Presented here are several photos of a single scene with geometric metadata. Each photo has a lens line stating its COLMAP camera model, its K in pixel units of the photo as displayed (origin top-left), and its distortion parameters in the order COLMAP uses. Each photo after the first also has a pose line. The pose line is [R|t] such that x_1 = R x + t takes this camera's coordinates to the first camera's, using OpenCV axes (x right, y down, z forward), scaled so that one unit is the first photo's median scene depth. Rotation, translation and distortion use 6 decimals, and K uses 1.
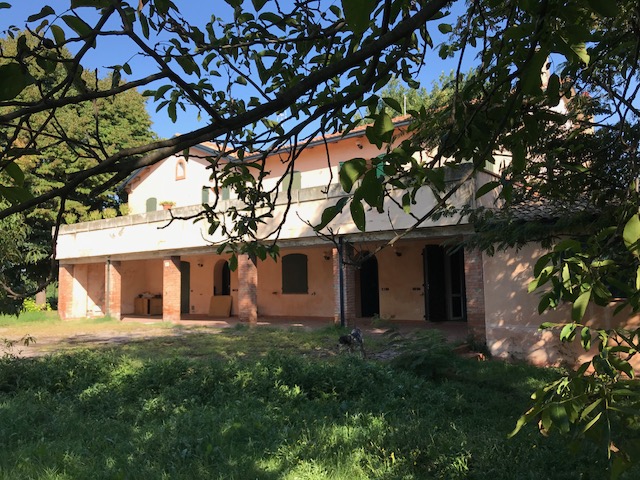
lens RADIAL K [[529.0, 0, 320.0], [0, 529.0, 240.0], [0, 0, 1]] dist [-0.001415, -0.003474]
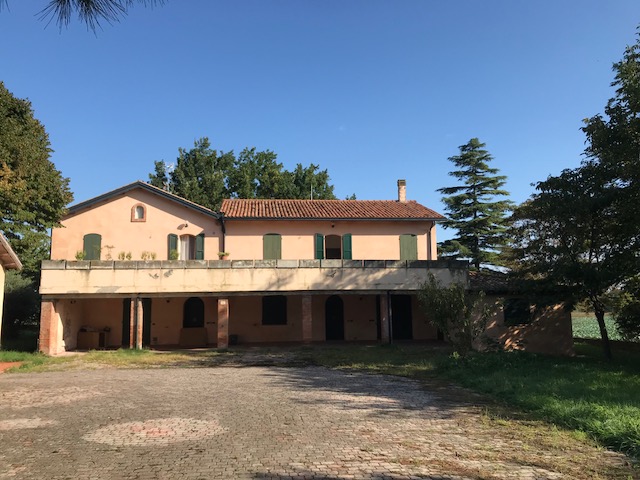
lens RADIAL K [[529.0, 0, 320.0], [0, 529.0, 240.0], [0, 0, 1]] dist [-0.001415, -0.003474]
pose [[0.727375, 0.092057, 0.680038, -0.881504], [-0.055635, 0.995610, -0.075269, -0.018707], [-0.683981, 0.016915, 0.729303, -0.067951]]
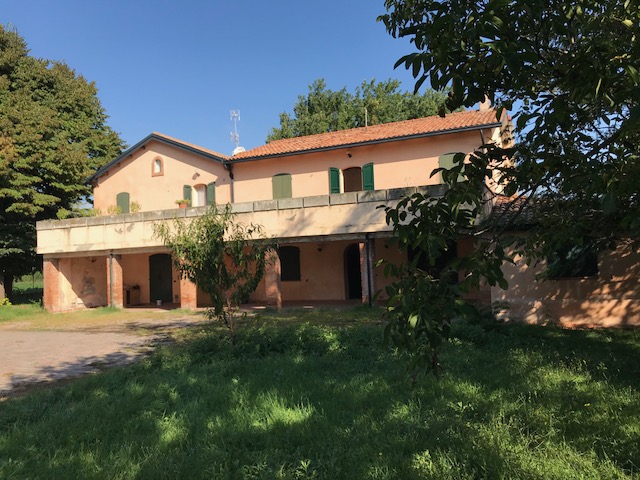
lens RADIAL K [[529.0, 0, 320.0], [0, 529.0, 240.0], [0, 0, 1]] dist [-0.001415, -0.003474]
pose [[0.969042, -0.007757, 0.246775, -0.255270], [0.001475, 0.999670, 0.025632, -0.016215], [-0.246892, -0.024475, 0.968734, -0.122710]]
